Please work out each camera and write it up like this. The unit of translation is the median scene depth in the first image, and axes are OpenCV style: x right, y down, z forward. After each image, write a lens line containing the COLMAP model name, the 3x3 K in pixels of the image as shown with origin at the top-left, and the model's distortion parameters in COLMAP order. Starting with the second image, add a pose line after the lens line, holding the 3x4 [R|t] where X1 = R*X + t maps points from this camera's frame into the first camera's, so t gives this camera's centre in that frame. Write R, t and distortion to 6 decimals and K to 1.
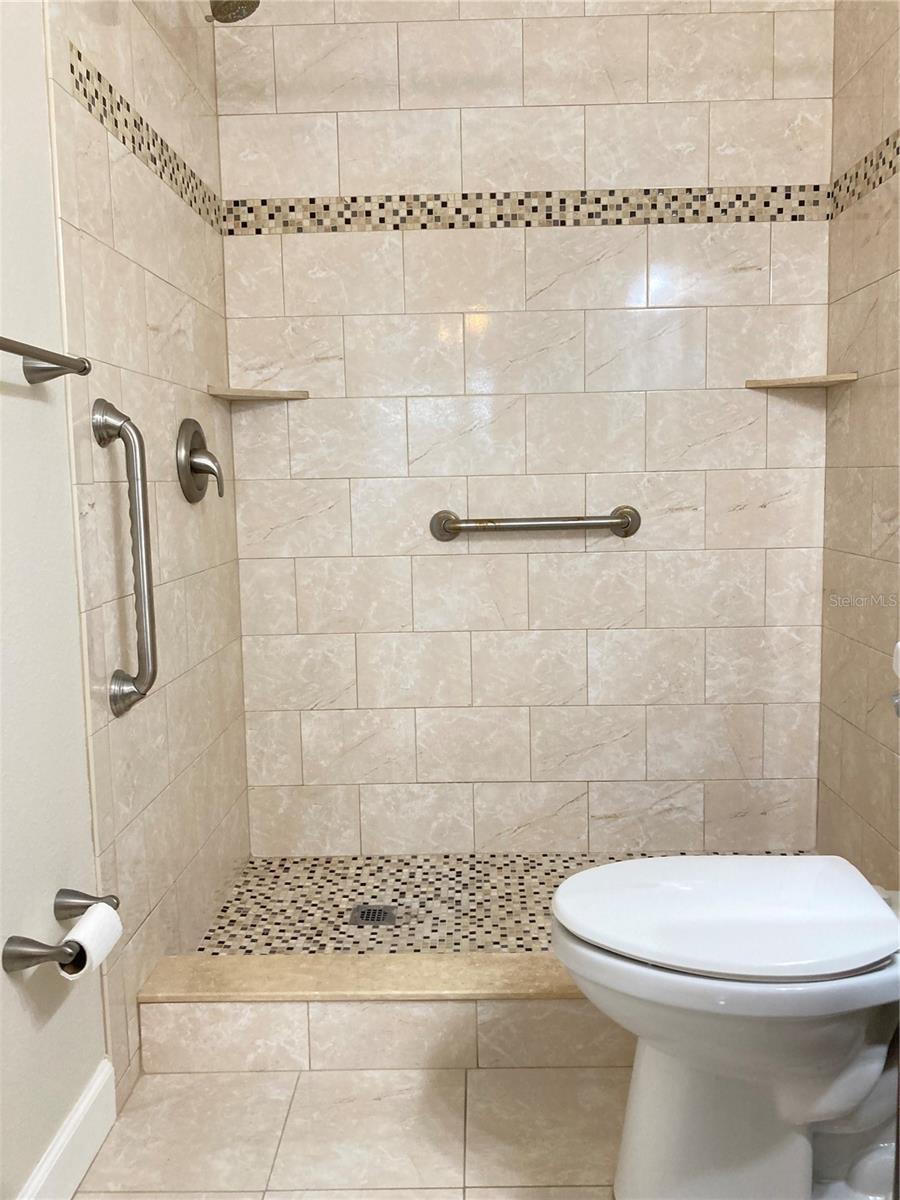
lens RADIAL K [[979.0, 0, 446.9], [0, 979.0, 591.3], [0, 0, 1]] dist [0.028237, -0.007992]
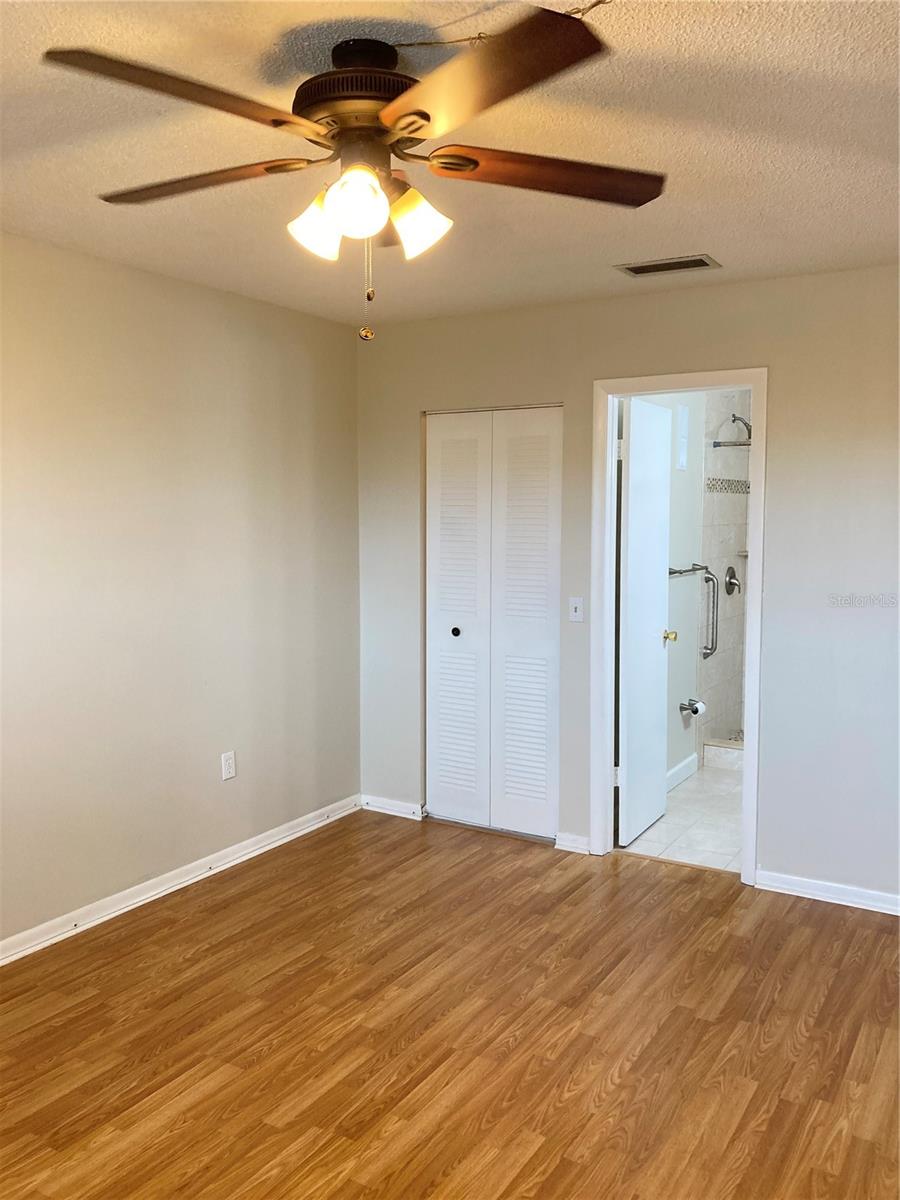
lens RADIAL K [[979.0, 0, 446.9], [0, 979.0, 591.3], [0, 0, 1]] dist [0.028237, -0.007992]
pose [[0.866814, 0.061190, -0.494864, 0.561000], [-0.075359, 0.997118, -0.008706, -0.013911], [0.492905, 0.044839, 0.868927, -2.400208]]
